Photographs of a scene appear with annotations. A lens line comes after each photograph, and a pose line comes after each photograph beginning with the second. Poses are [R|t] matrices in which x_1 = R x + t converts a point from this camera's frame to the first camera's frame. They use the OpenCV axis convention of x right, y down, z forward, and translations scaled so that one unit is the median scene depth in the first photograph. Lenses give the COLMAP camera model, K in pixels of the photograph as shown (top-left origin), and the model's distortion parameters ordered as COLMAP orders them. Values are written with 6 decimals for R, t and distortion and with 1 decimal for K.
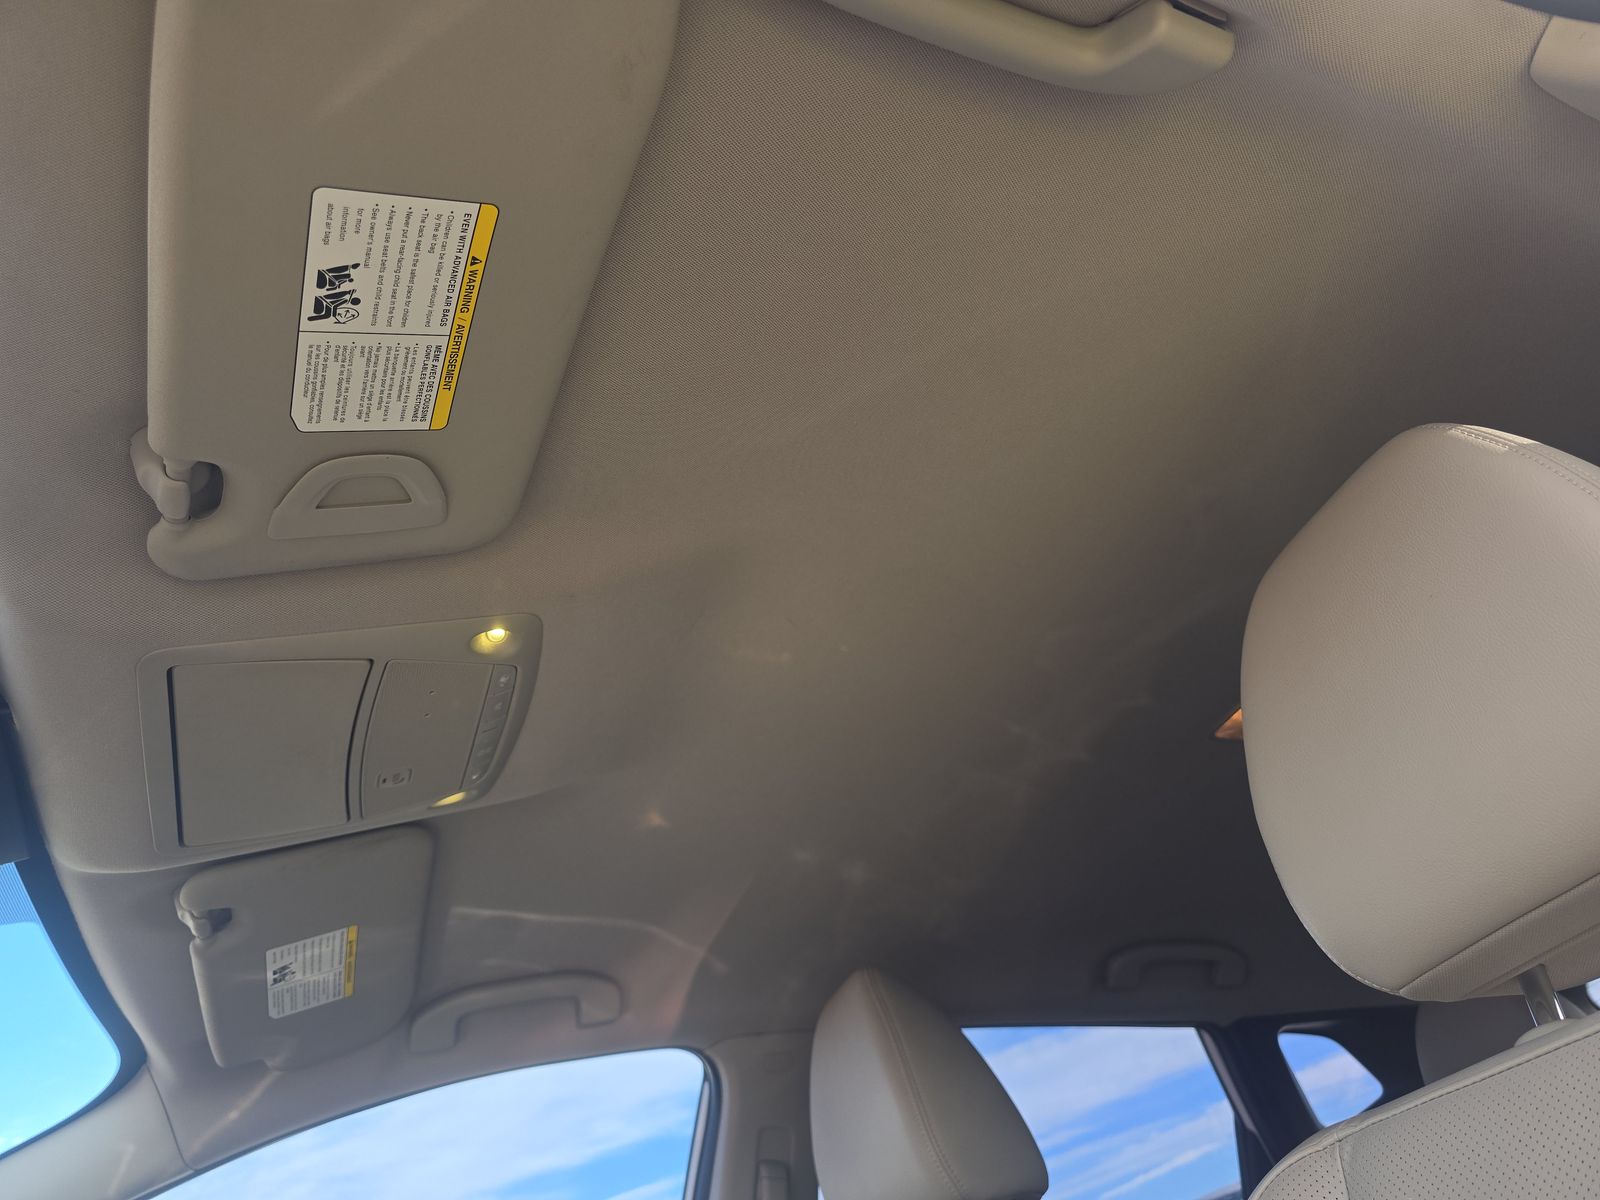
lens RADIAL K [[1090.5, 0, 800.0], [0, 1090.5, 600.0], [0, 0, 1]] dist [0.017571, -0.007312]
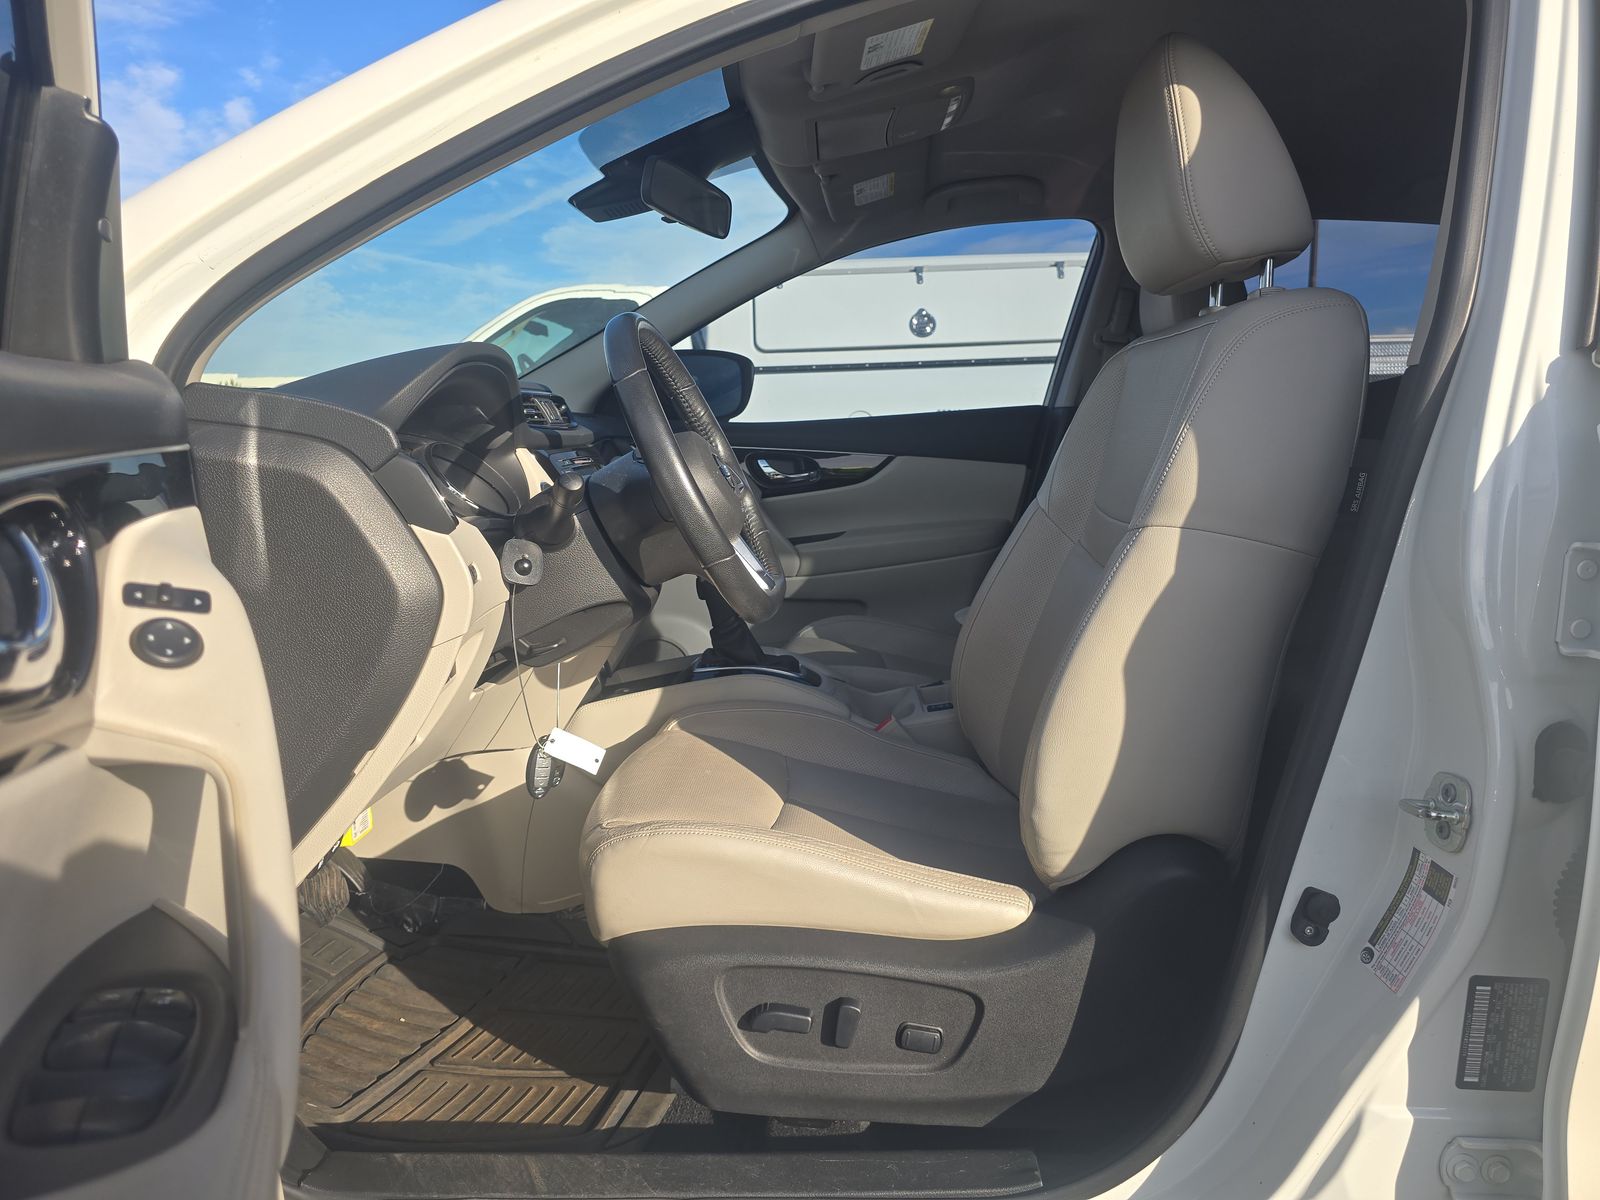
lens RADIAL K [[1090.5, 0, 800.0], [0, 1090.5, 600.0], [0, 0, 1]] dist [0.017571, -0.007312]
pose [[0.905008, 0.233121, -0.355831, 0.271154], [0.119974, 0.662641, 0.739265, -0.573454], [0.408127, -0.711731, 0.571727, -0.625693]]
